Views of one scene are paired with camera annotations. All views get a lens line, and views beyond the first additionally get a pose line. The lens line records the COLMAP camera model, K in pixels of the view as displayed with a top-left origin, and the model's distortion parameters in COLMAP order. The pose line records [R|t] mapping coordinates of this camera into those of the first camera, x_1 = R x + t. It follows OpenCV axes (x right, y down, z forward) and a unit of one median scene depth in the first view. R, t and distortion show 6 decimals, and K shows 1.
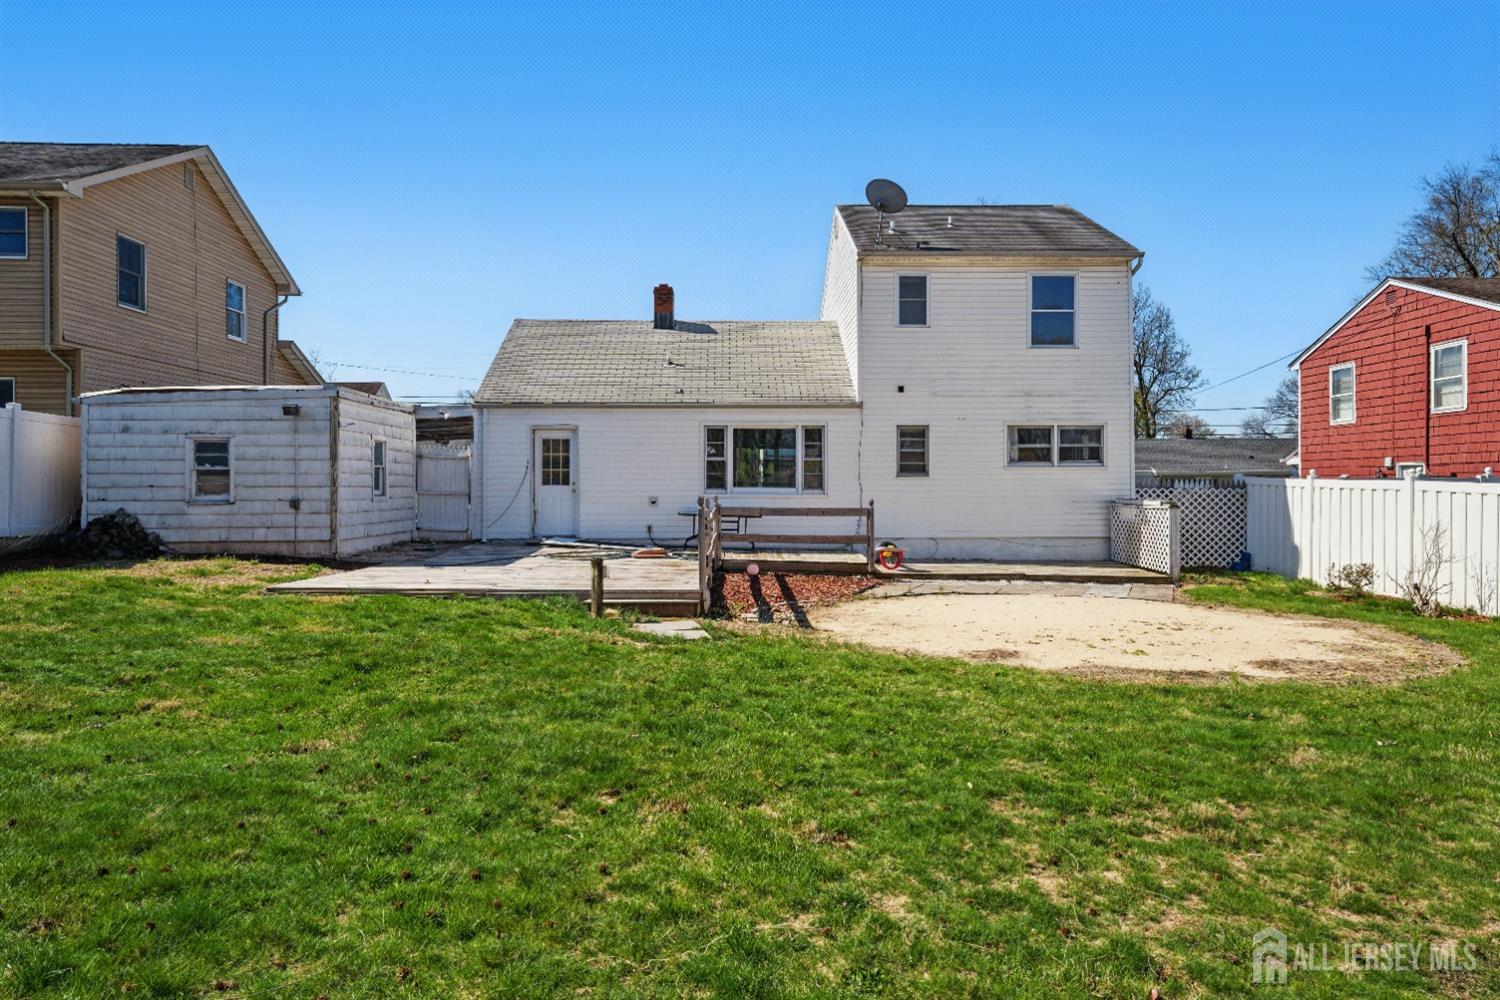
lens RADIAL K [[1004.2, 0, 763.1], [0, 1004.2, 486.1], [0, 0, 1]] dist [0.037947, 0.000176]
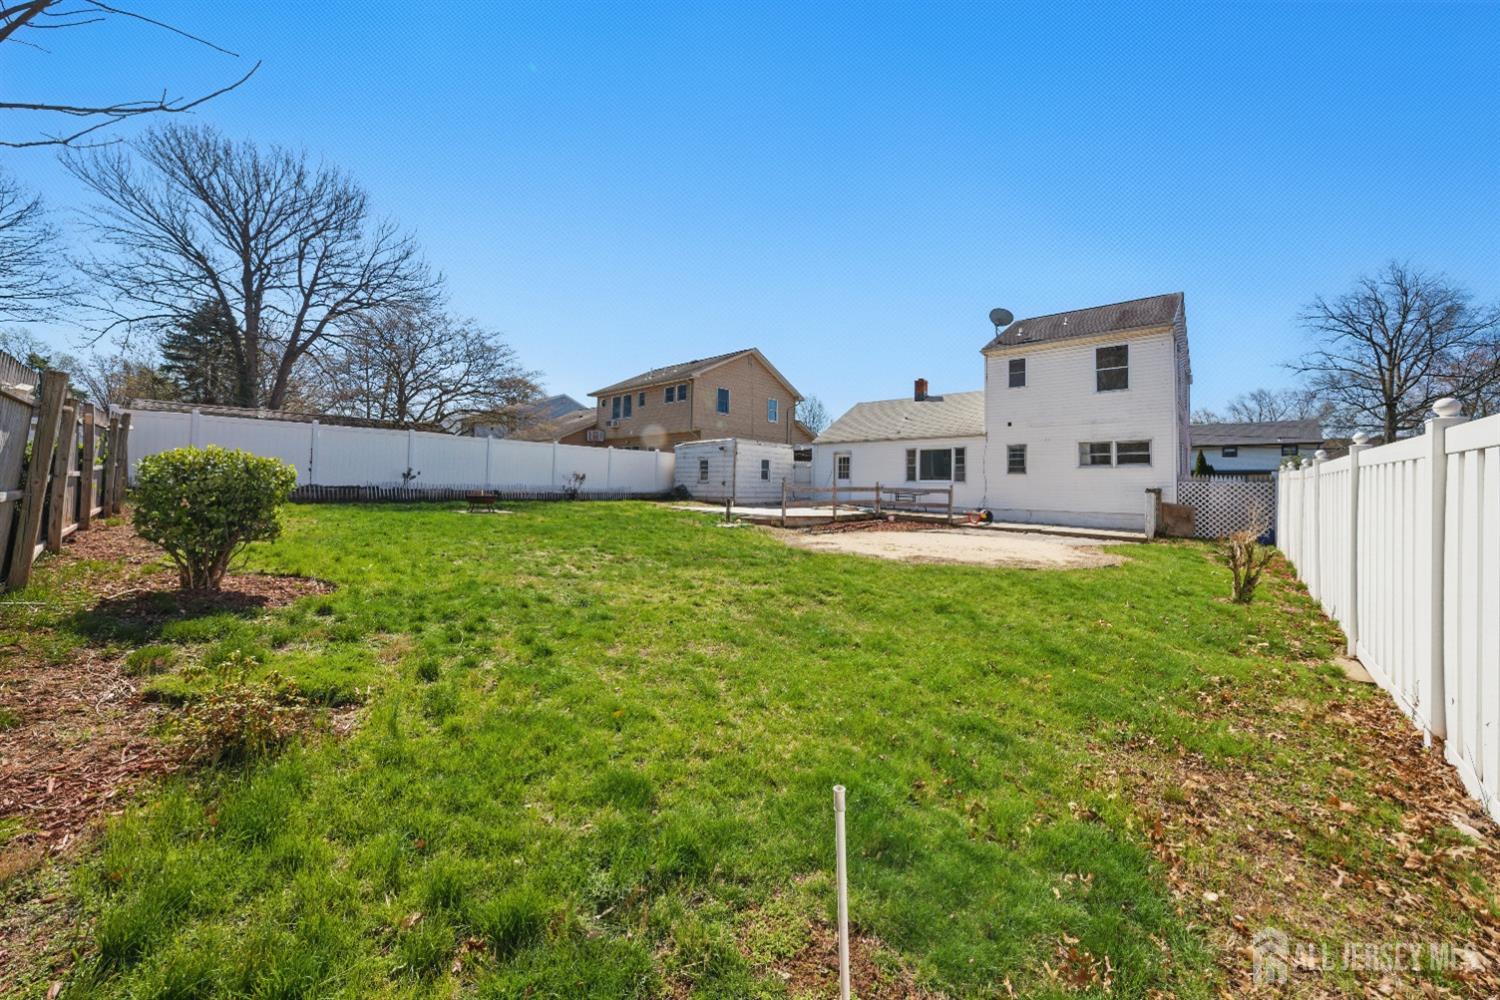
lens RADIAL K [[542.3, 0, 755.8], [0, 542.3, 481.8], [0, 0, 1]] dist [-0.014061, 0.002165]
pose [[0.724889, 0.006414, -0.688836, 0.466737], [-0.017790, 0.999797, -0.009412, 0.020354], [0.688636, 0.019077, 0.724857, 0.013689]]
